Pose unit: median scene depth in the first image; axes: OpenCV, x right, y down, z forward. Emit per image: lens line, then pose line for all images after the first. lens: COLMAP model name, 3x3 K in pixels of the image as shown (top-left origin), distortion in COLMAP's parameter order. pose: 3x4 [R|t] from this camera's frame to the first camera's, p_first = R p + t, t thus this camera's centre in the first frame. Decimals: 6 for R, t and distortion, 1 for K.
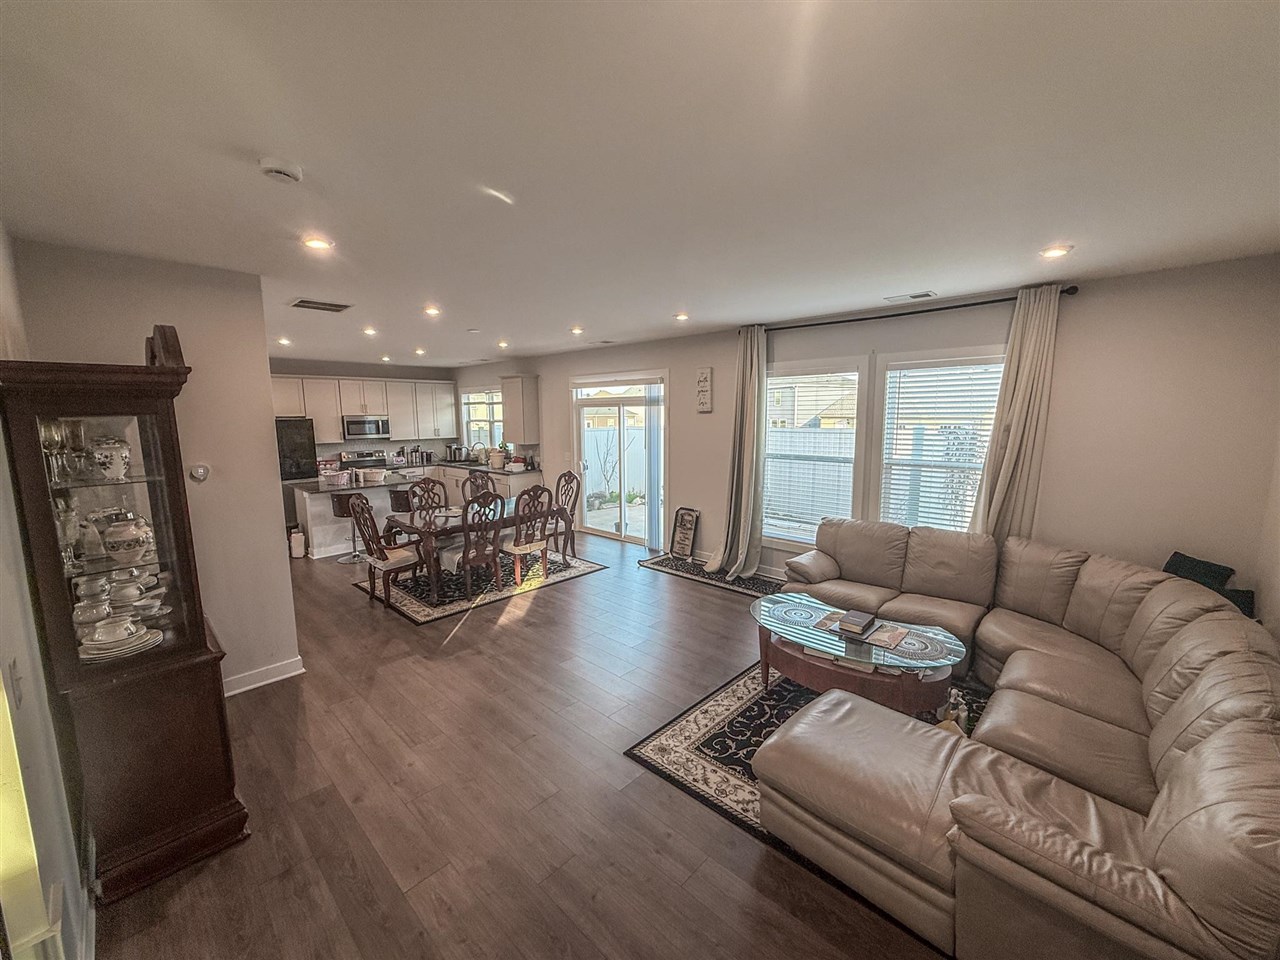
lens RADIAL K [[509.4, 0, 634.7], [0, 509.4, 480.4], [0, 0, 1]] dist [-0.000210, 0.000322]
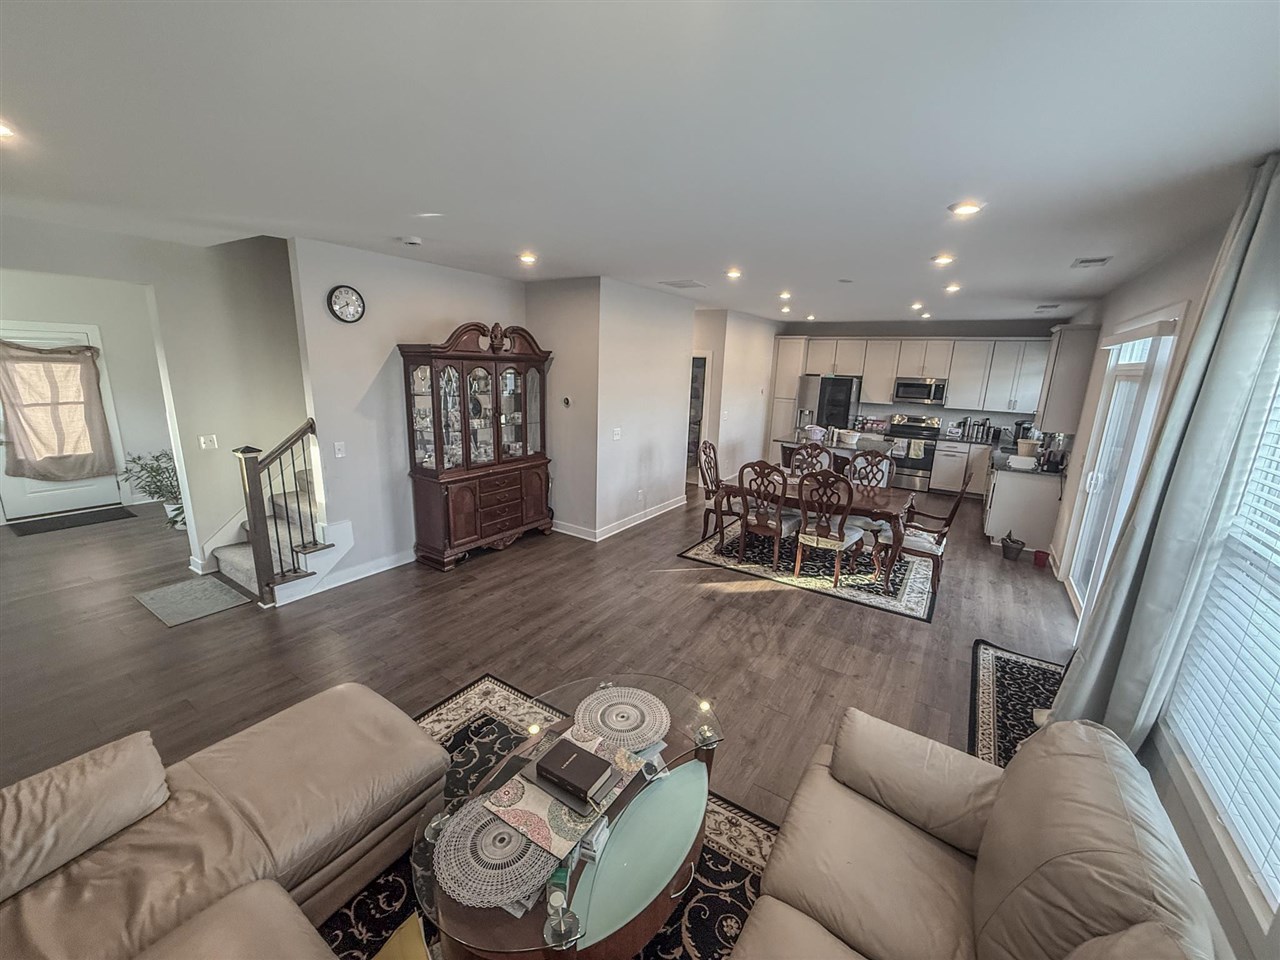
lens RADIAL K [[509.4, 0, 634.7], [0, 509.4, 480.4], [0, 0, 1]] dist [-0.000210, 0.000322]
pose [[0.172216, 0.236727, -0.956191, 0.493162], [-0.164256, 0.964005, 0.209078, -0.086040], [0.971268, 0.121054, 0.204901, 0.493202]]
